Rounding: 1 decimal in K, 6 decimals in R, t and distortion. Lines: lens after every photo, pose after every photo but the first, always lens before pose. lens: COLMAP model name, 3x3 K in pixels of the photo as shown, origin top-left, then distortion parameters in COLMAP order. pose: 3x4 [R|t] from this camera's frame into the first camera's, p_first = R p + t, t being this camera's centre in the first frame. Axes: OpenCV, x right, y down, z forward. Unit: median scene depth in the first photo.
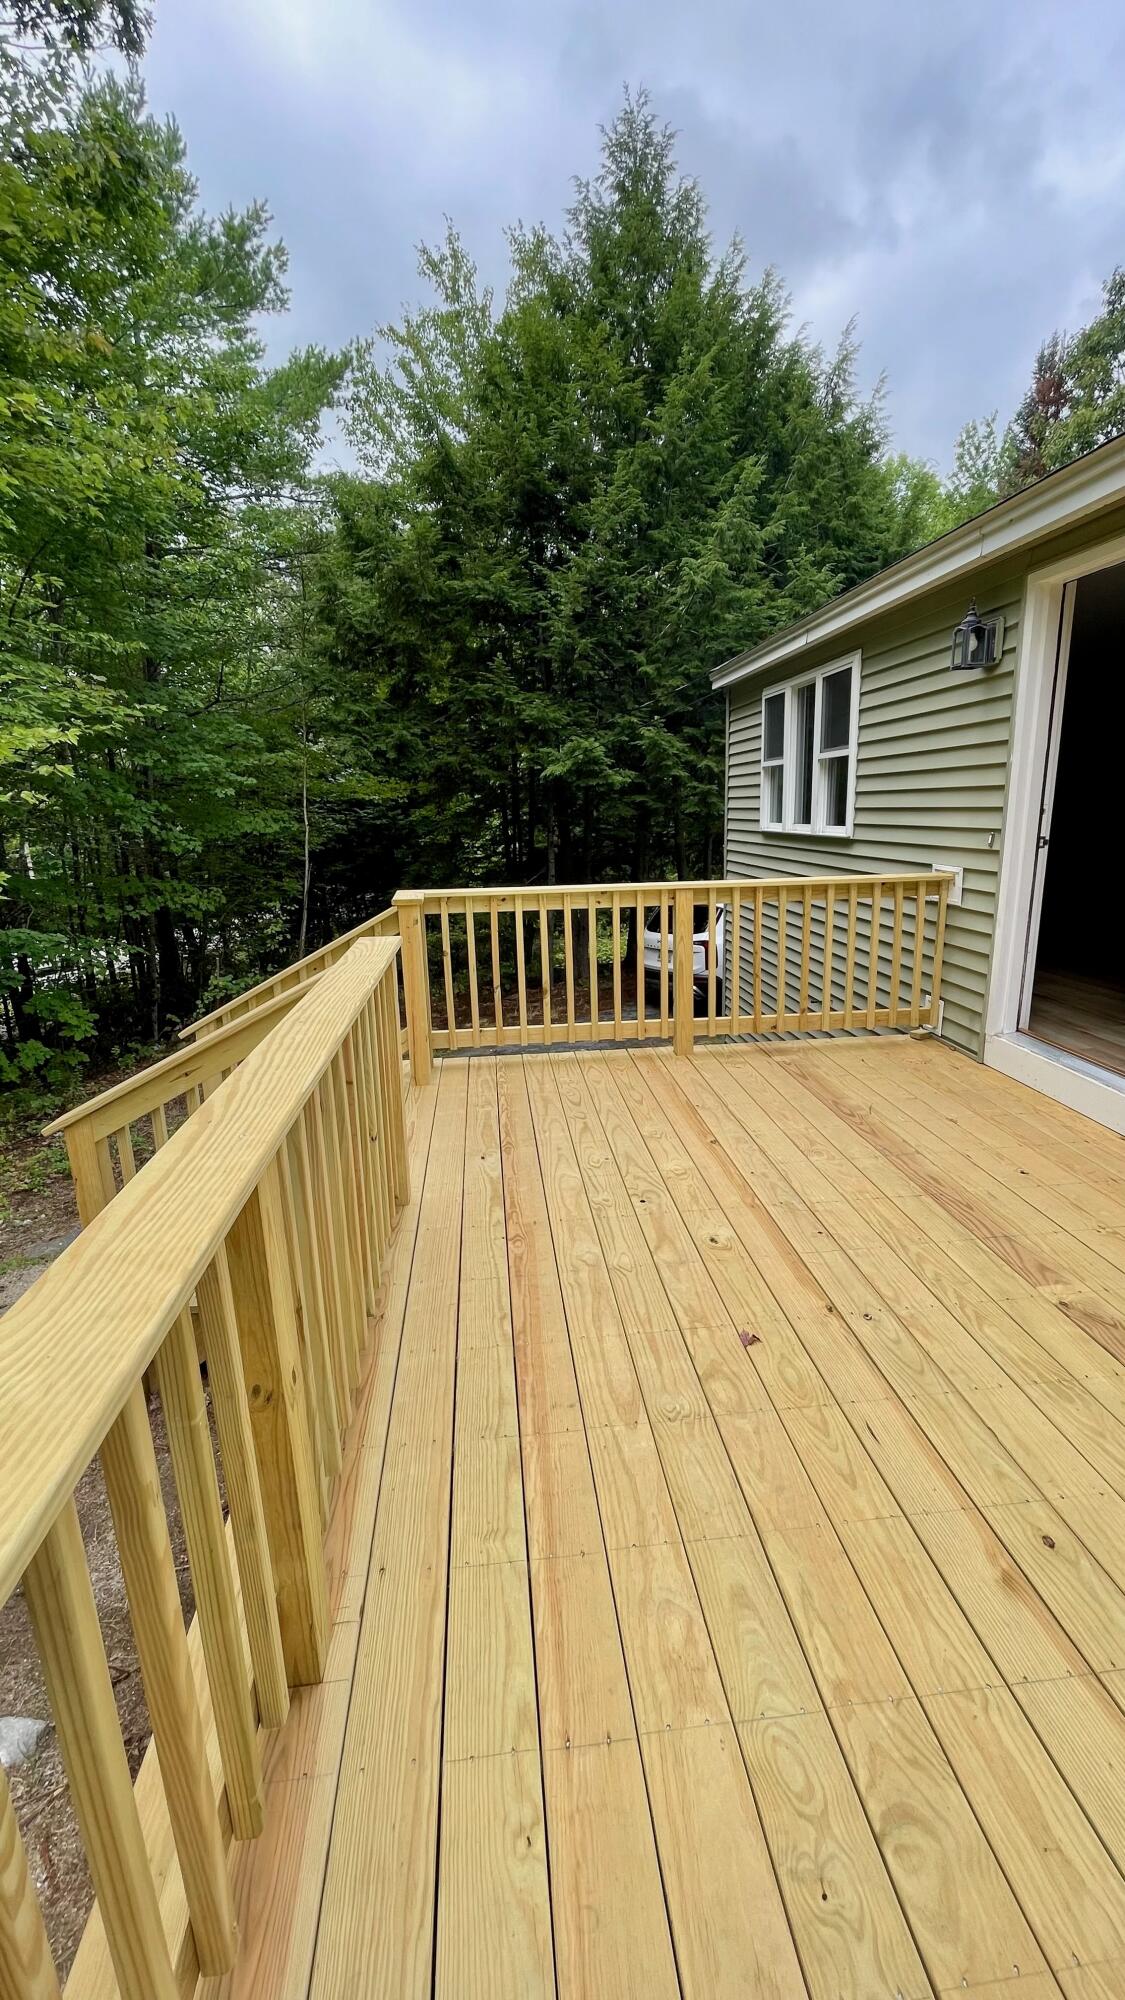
lens RADIAL K [[811.5, 0, 573.4], [0, 811.5, 998.7], [0, 0, 1]] dist [0.000851, -0.002418]
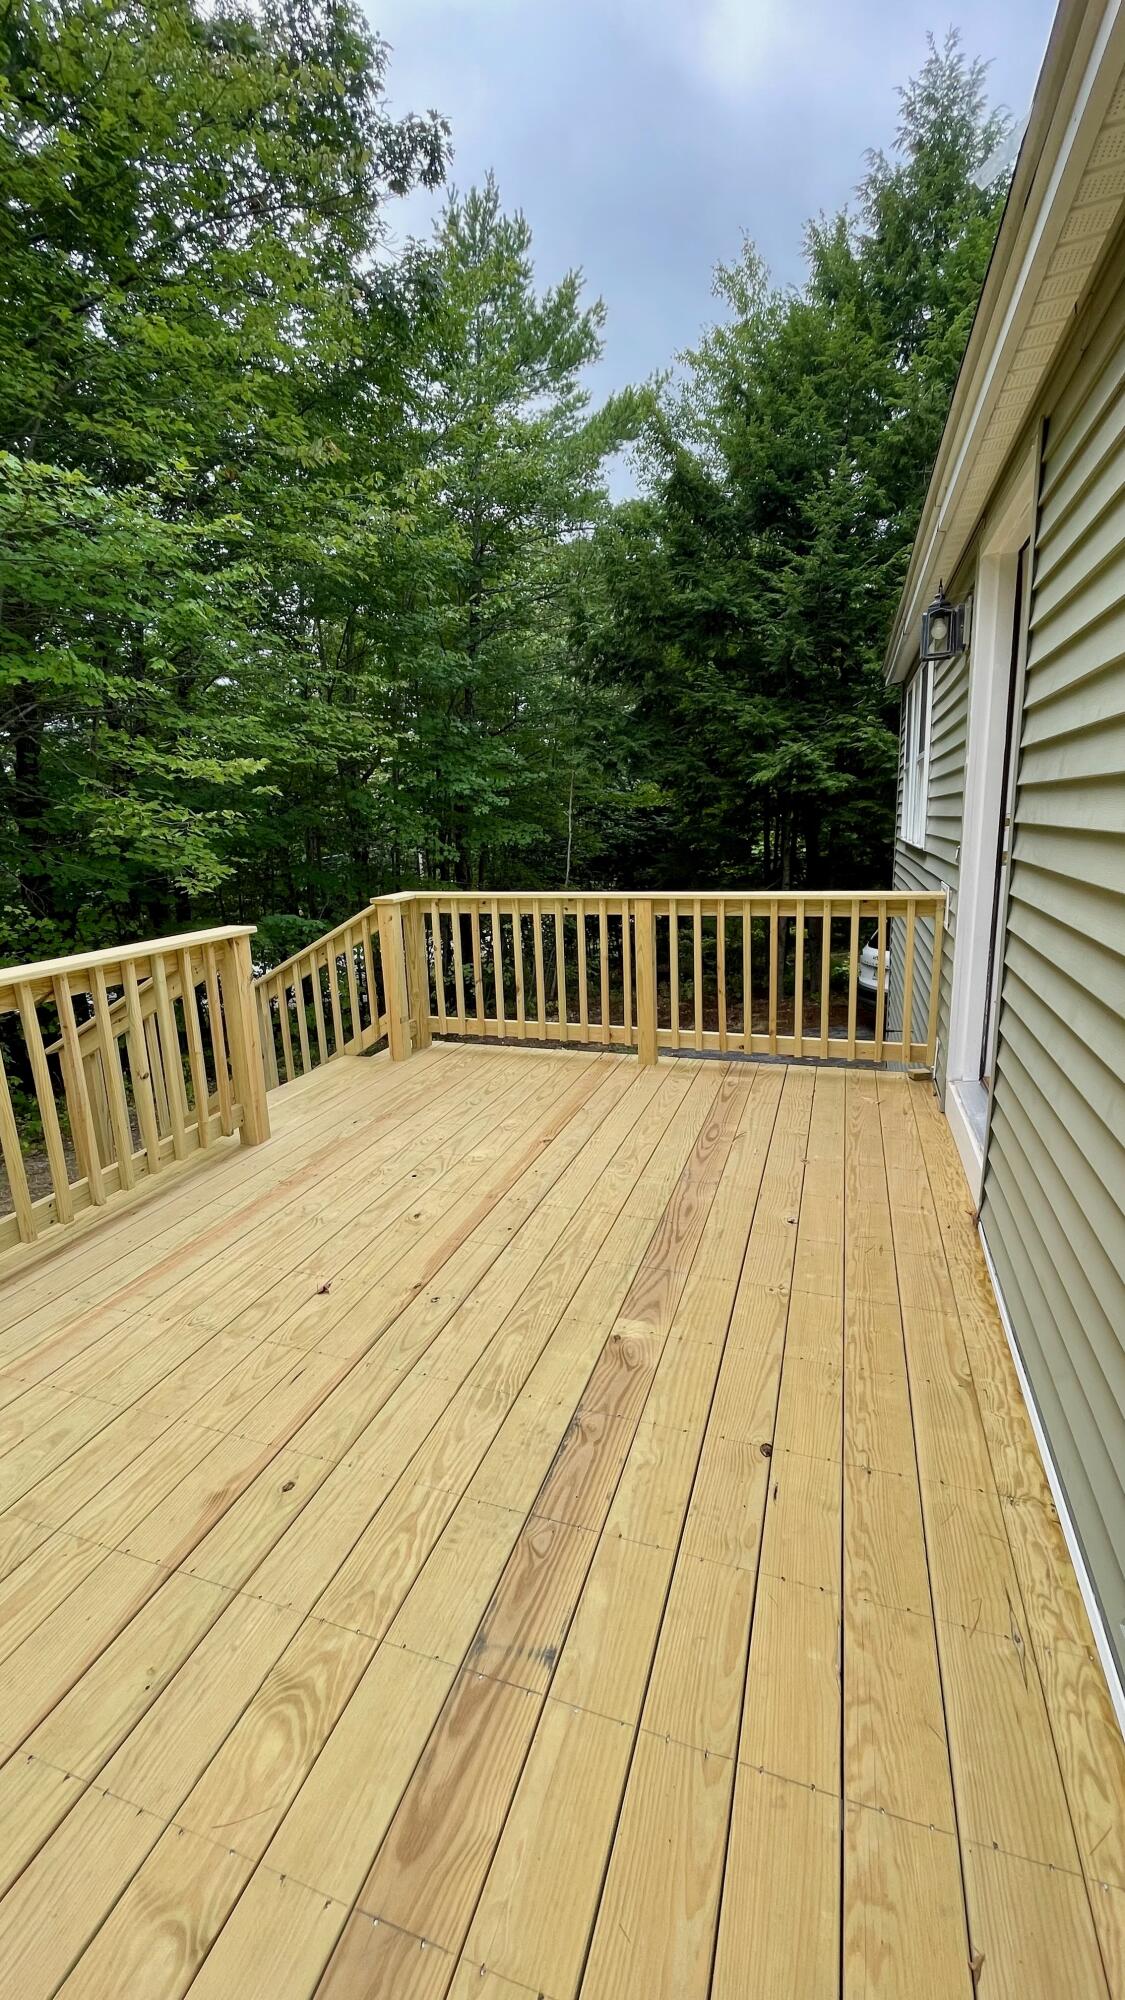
lens RADIAL K [[811.5, 0, 572.1], [0, 811.5, 998.1], [0, 0, 1]] dist [0.000851, -0.002418]
pose [[0.906845, 0.085144, -0.412775, 0.452895], [-0.087370, 0.996084, 0.013516, -0.017165], [0.412309, 0.023807, 0.910733, 0.042899]]
